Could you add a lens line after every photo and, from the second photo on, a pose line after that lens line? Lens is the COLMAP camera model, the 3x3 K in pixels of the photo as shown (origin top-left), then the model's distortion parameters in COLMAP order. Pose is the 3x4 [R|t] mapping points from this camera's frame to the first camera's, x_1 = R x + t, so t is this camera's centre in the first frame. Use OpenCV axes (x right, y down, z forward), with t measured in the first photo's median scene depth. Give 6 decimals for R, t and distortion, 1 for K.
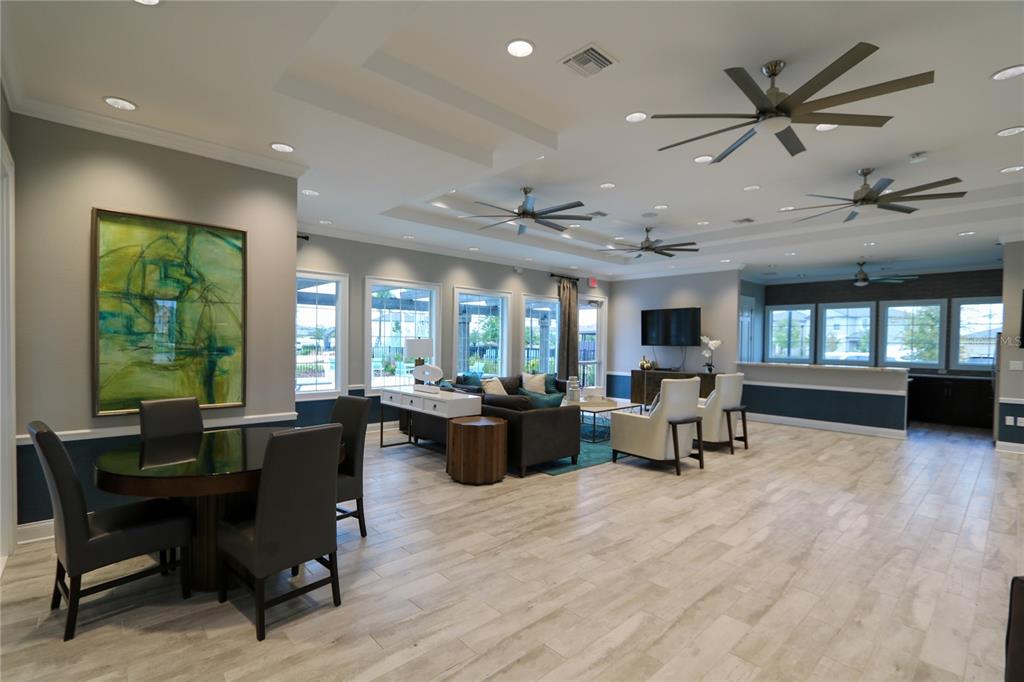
lens RADIAL K [[469.0, 0, 507.4], [0, 469.0, 343.2], [0, 0, 1]] dist [-0.011192, 0.000762]
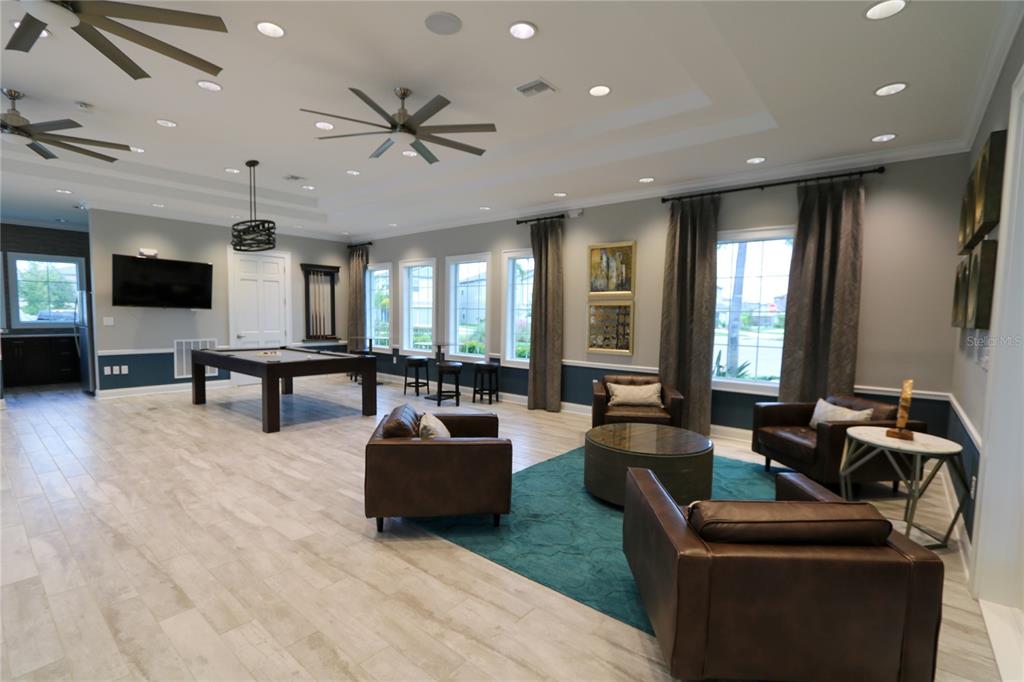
lens RADIAL K [[469.0, 0, 508.1], [0, 469.0, 346.5], [0, 0, 1]] dist [-0.011192, 0.000762]
pose [[-0.127779, -0.084333, 0.988211, -0.322191], [-0.015383, 0.996427, 0.083045, -0.000967], [-0.991683, -0.004591, -0.128619, 0.370430]]
